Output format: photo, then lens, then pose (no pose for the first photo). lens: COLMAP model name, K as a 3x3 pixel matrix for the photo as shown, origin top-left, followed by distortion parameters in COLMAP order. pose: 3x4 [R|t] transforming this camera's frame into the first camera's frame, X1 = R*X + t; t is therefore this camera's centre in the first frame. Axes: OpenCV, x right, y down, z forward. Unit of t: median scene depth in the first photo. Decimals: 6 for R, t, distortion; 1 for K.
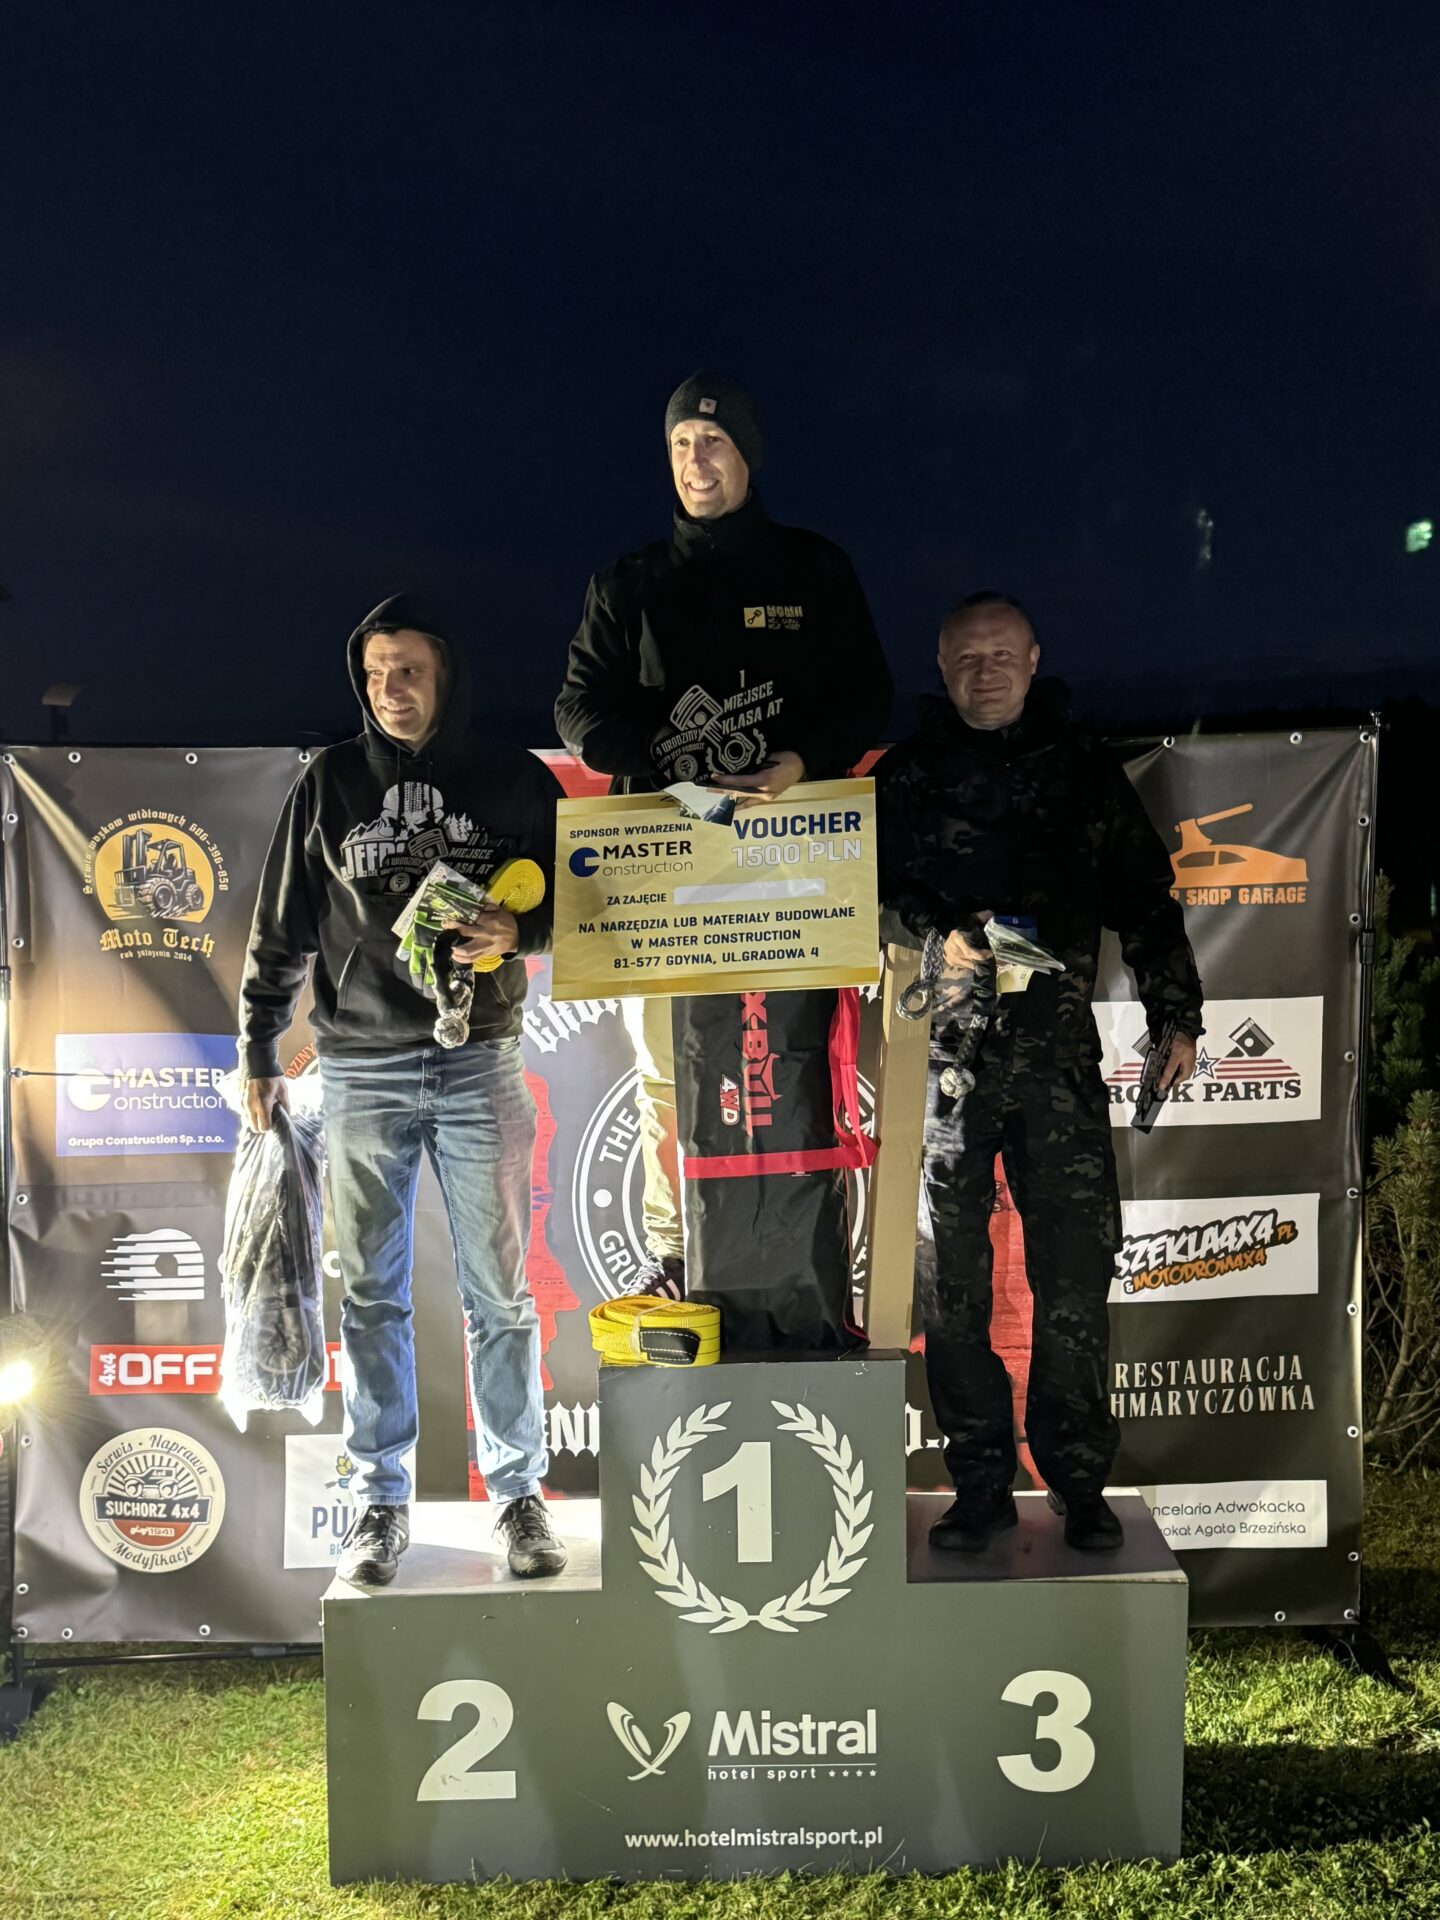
lens RADIAL K [[2195.6, 0, 720.0], [0, 2195.6, 960.0], [0, 0, 1]] dist [0.209632, -0.500978]
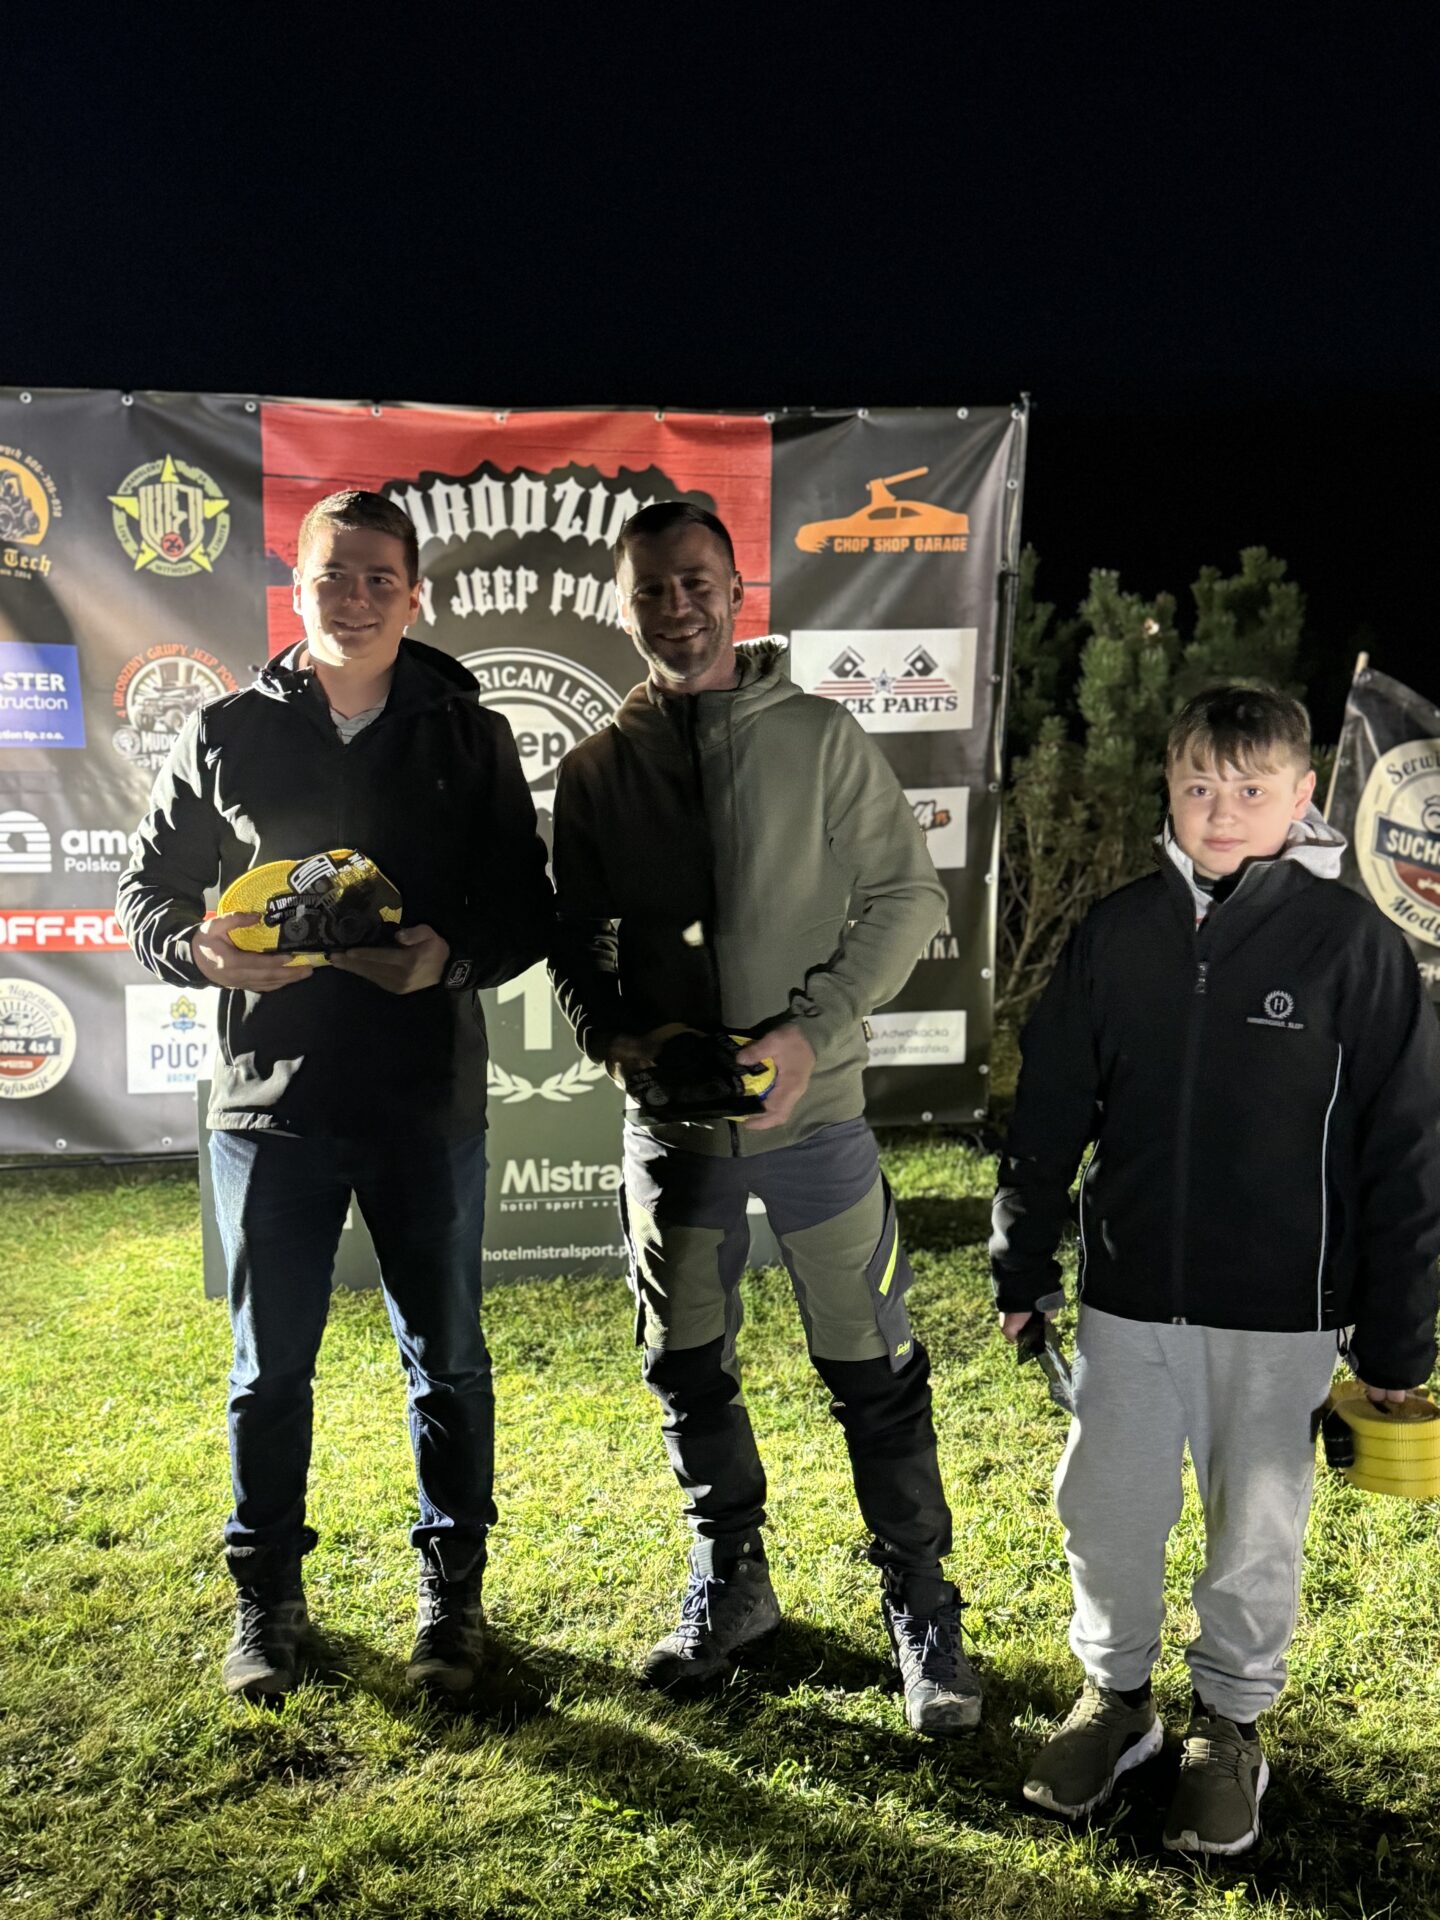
lens RADIAL K [[2194.7, 0, 716.5], [0, 2194.7, 973.9], [0, 0, 1]] dist [0.211498, -0.475196]
pose [[0.989357, -0.006438, 0.145367, -0.056033], [-0.013286, 0.990850, 0.134309, 0.043623], [-0.144901, -0.134811, 0.980219, -0.223877]]
